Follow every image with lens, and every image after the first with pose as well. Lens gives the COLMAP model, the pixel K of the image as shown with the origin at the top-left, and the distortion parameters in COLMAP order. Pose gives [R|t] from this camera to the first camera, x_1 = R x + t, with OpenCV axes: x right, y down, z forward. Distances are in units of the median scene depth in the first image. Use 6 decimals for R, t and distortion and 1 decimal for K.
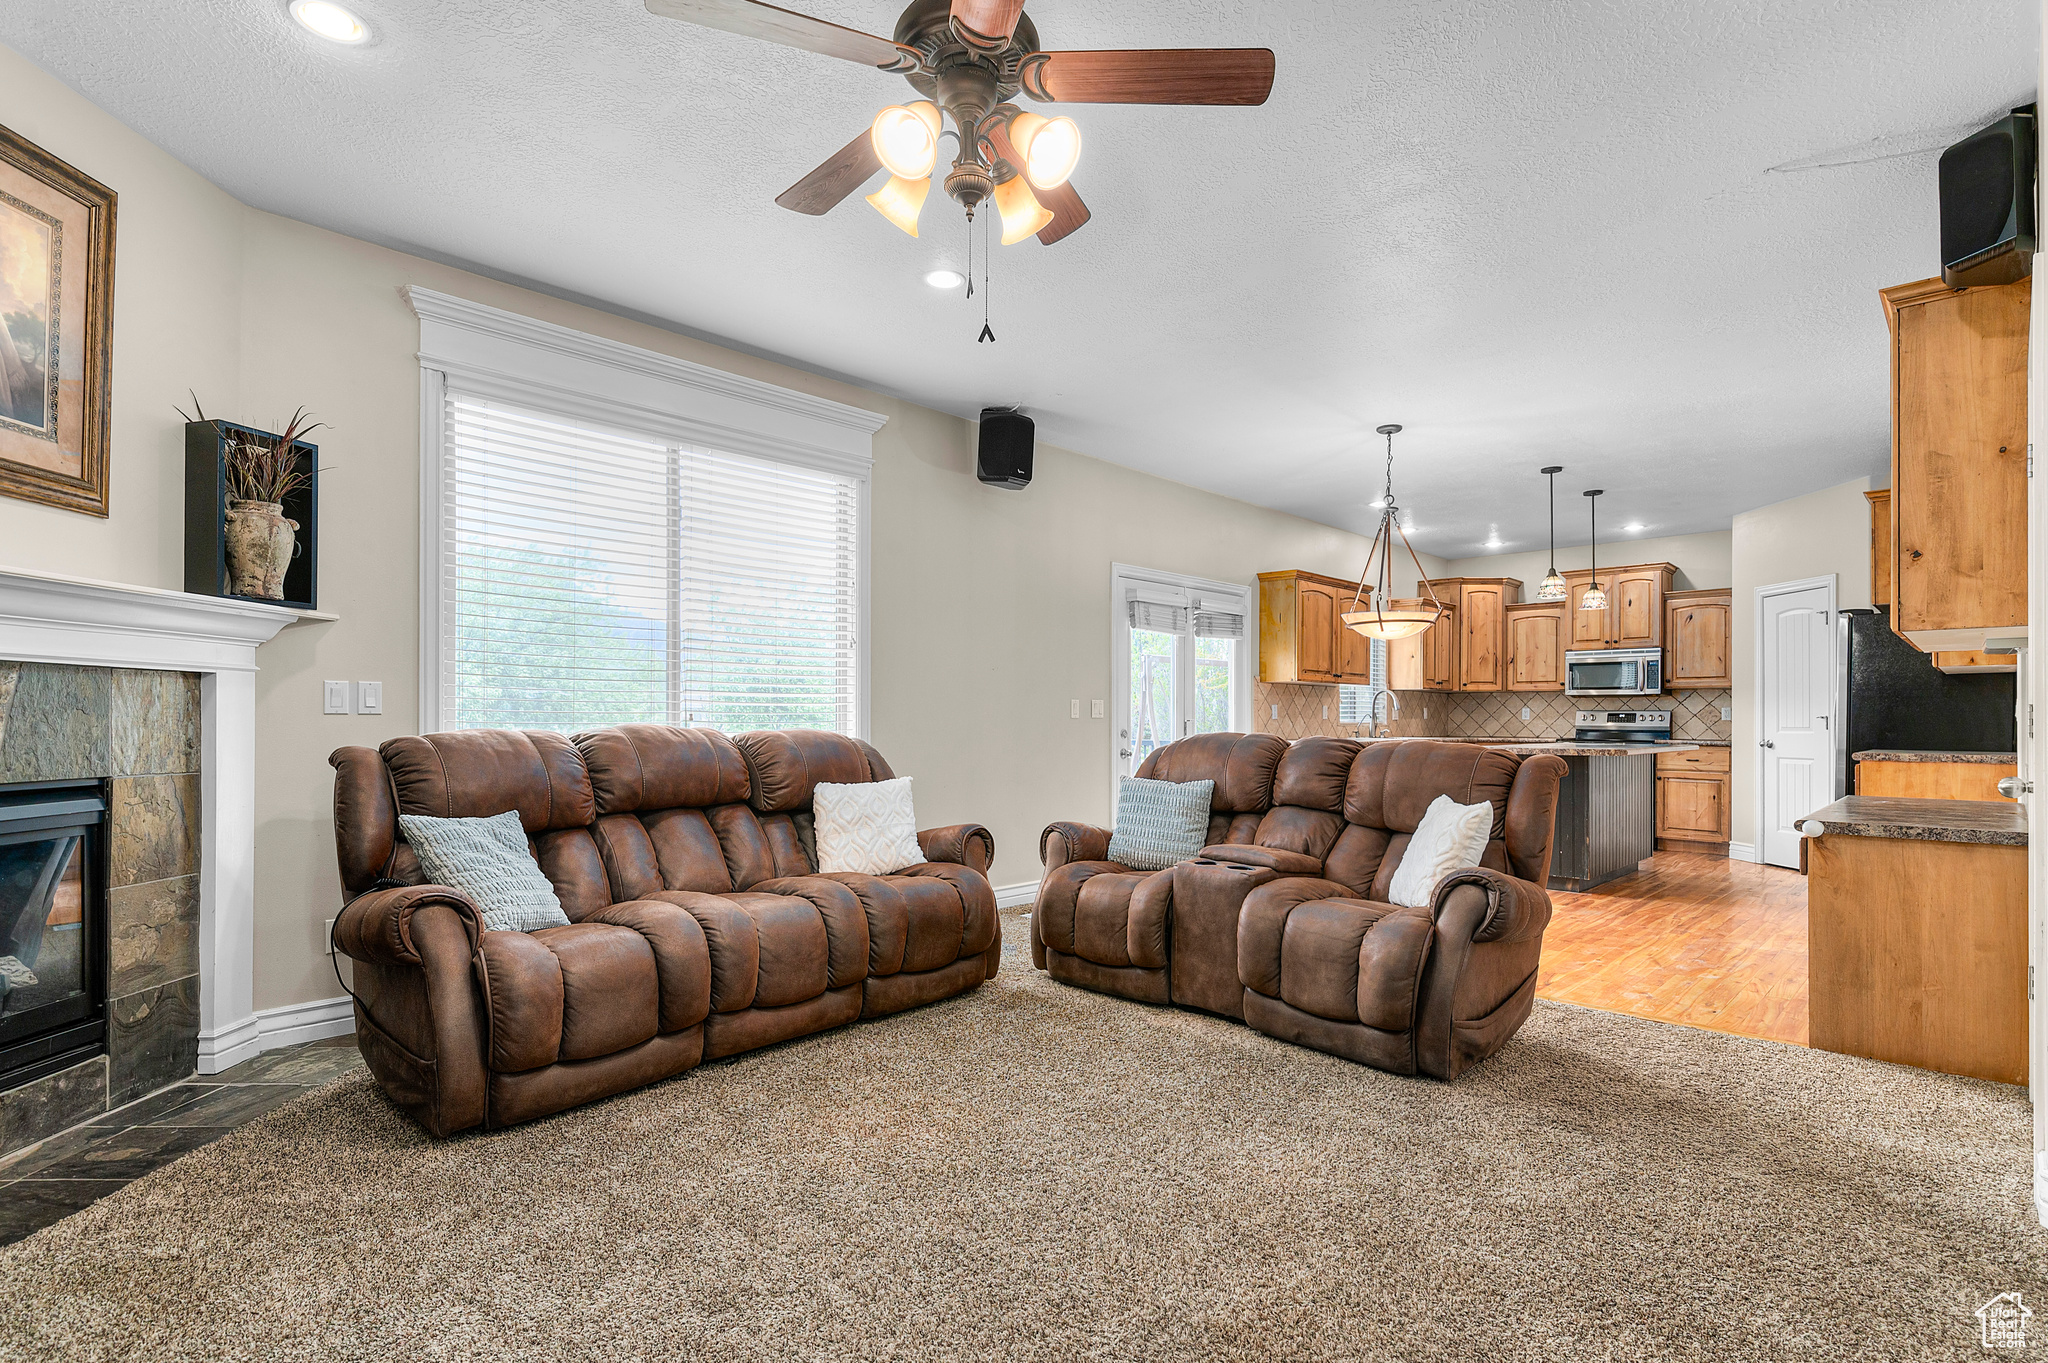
lens RADIAL K [[976.3, 0, 1025.0], [0, 976.3, 719.4], [0, 0, 1]] dist [0.024612, -0.018290]
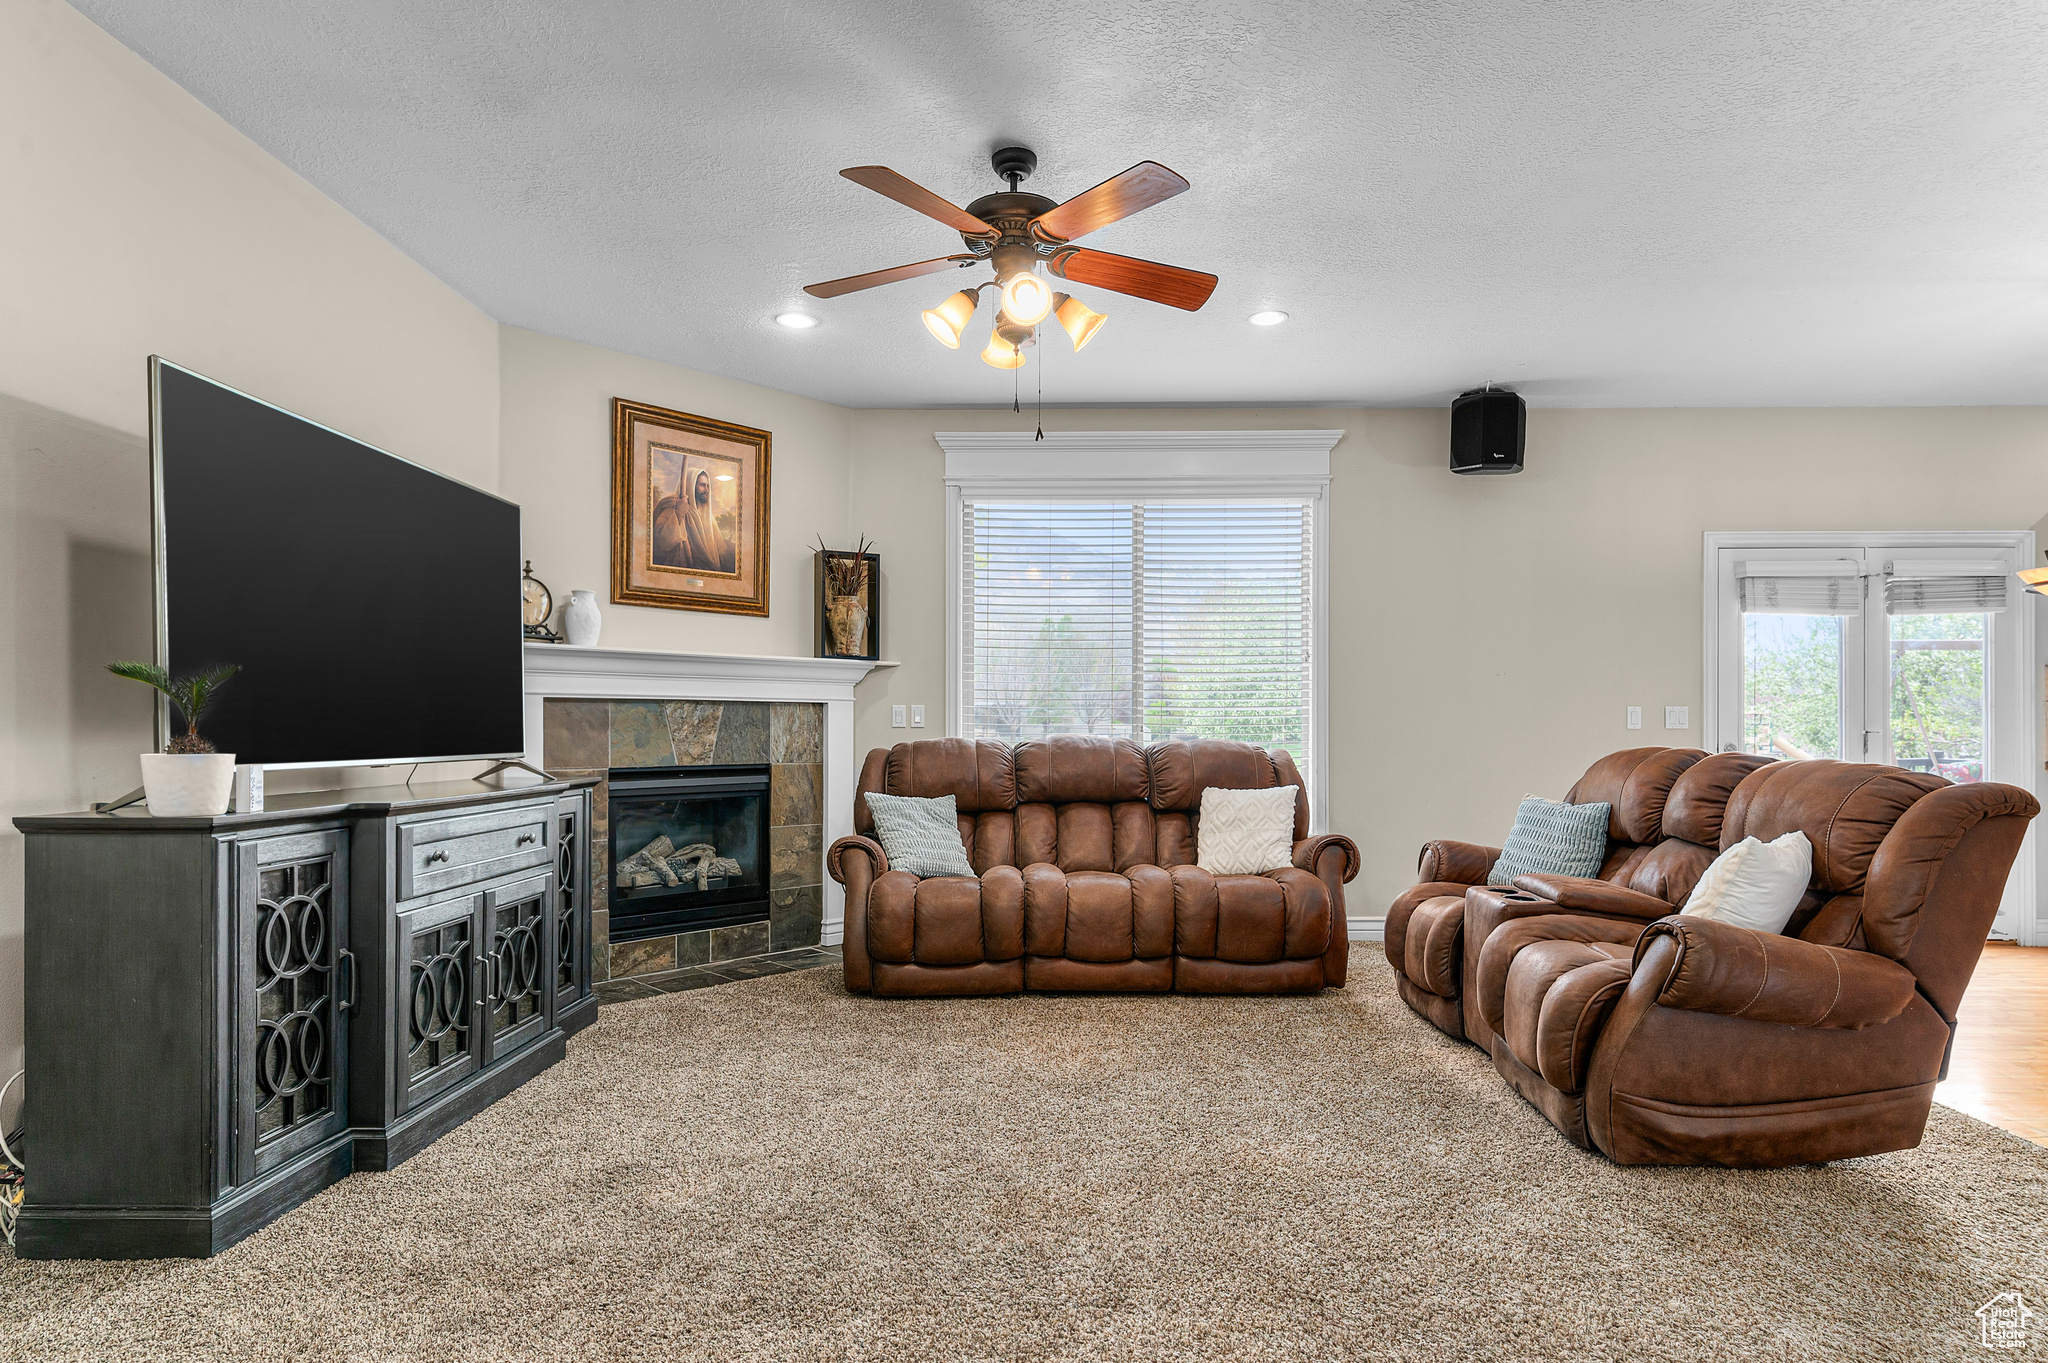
lens RADIAL K [[1068.7, 0, 1027.3], [0, 1068.7, 728.1], [0, 0, 1]] dist [-0.000327, -0.000494]
pose [[0.688044, -0.002270, -0.725665, 0.656969], [0.000952, 0.999997, -0.002225, -0.000530], [0.725668, 0.000840, 0.688044, 0.010726]]
